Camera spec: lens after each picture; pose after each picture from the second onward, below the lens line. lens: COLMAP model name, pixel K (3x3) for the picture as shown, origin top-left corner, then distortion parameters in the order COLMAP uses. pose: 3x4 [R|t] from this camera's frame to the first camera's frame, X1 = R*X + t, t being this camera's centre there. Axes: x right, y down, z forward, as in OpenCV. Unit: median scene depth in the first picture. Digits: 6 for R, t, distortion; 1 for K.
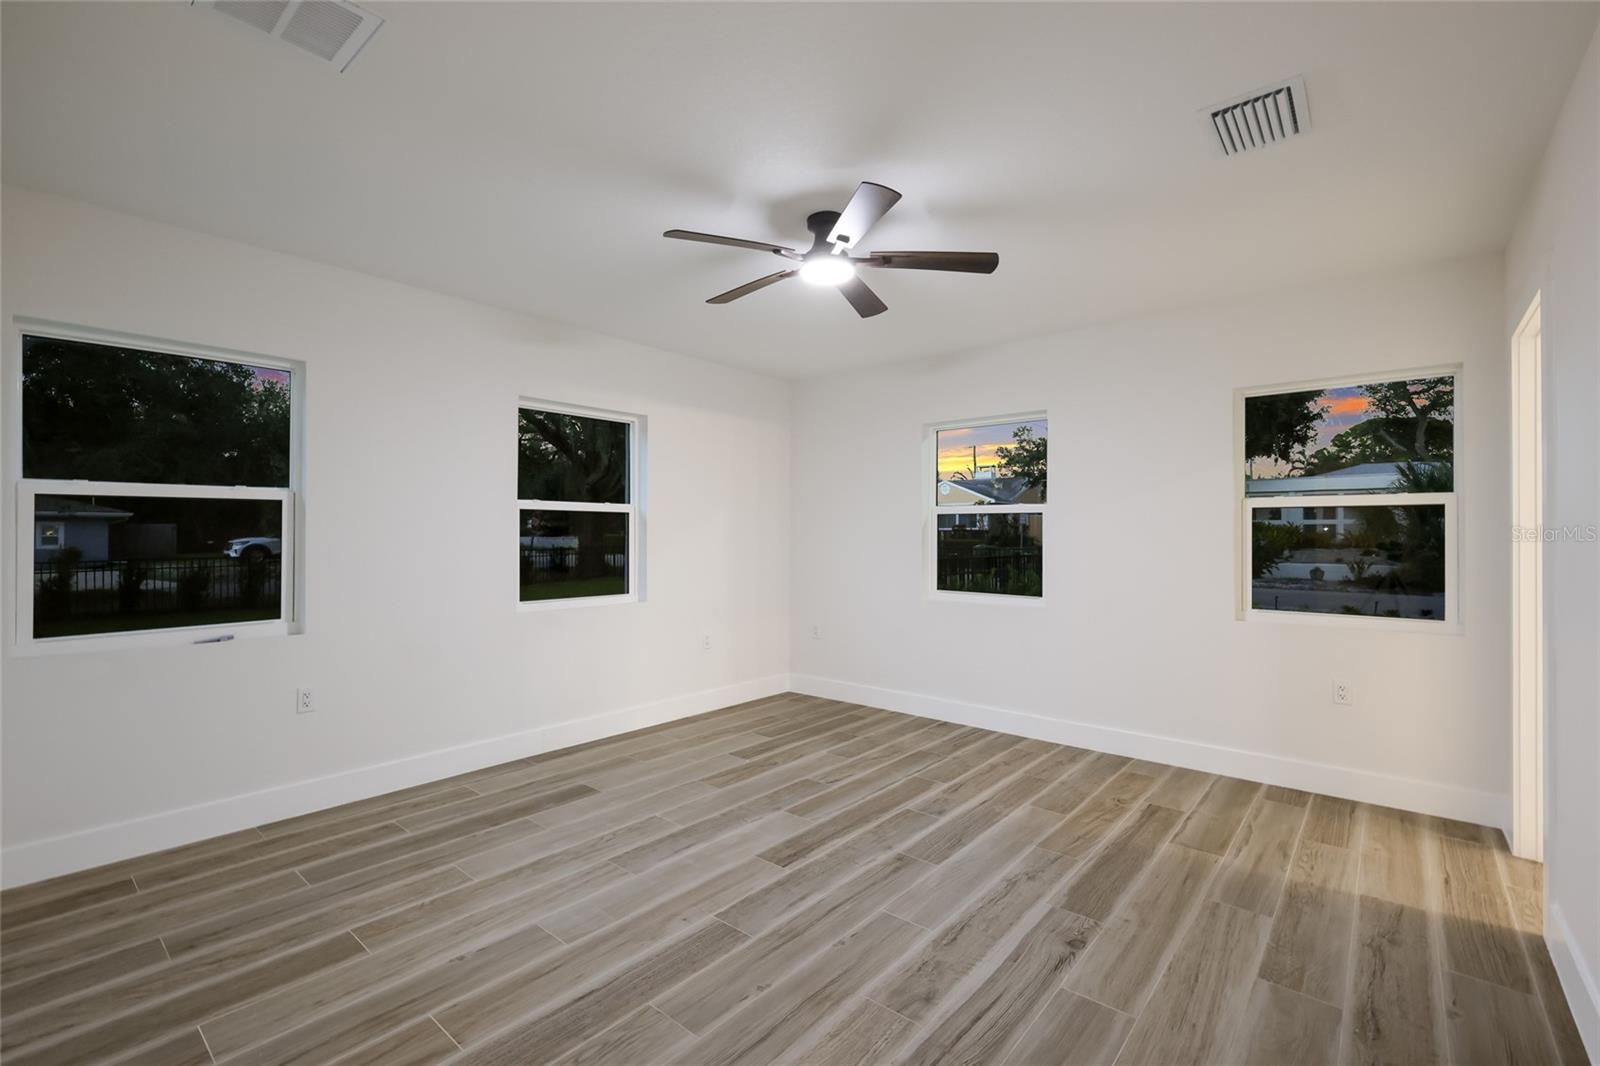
lens RADIAL K [[699.7, 0, 803.3], [0, 699.7, 524.6], [0, 0, 1]] dist [-0.000463, -0.000337]
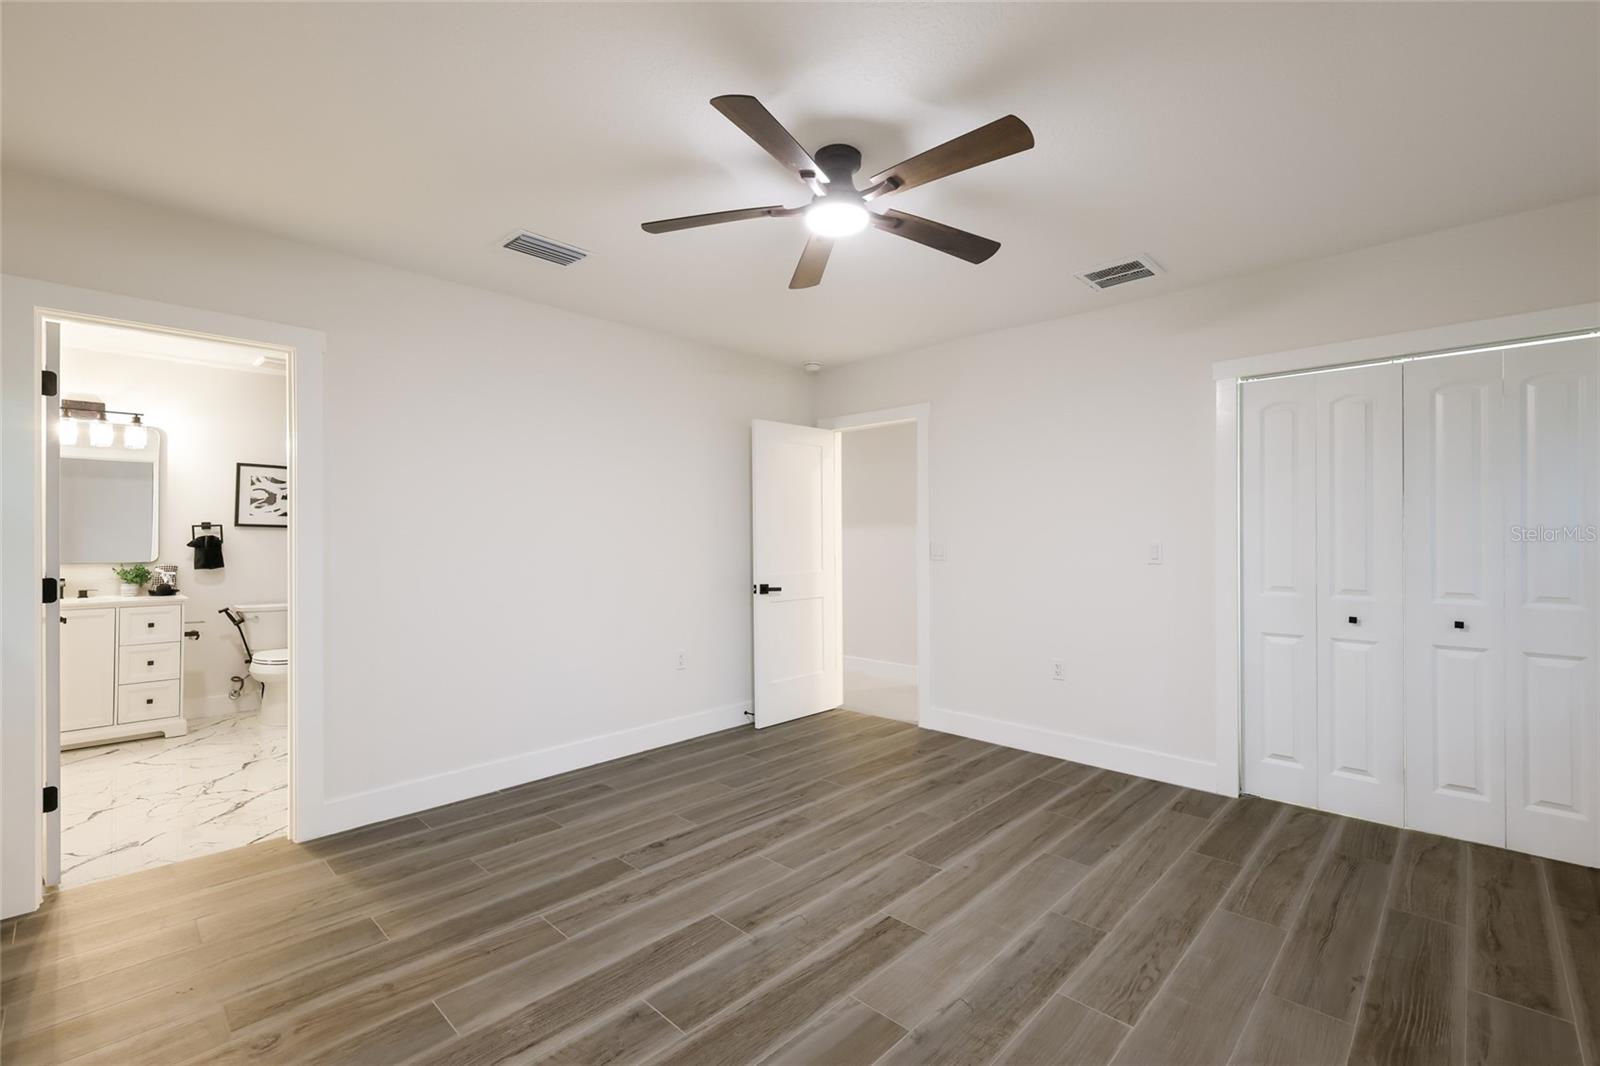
lens RADIAL K [[699.7, 0, 797.3], [0, 699.7, 536.4], [0, 0, 1]] dist [-0.000463, -0.000337]
pose [[-0.997738, 0.002504, 0.067176, 0.026288], [0.001170, 0.999802, -0.019886, 0.031789], [-0.067212, -0.019763, -0.997543, 1.893731]]
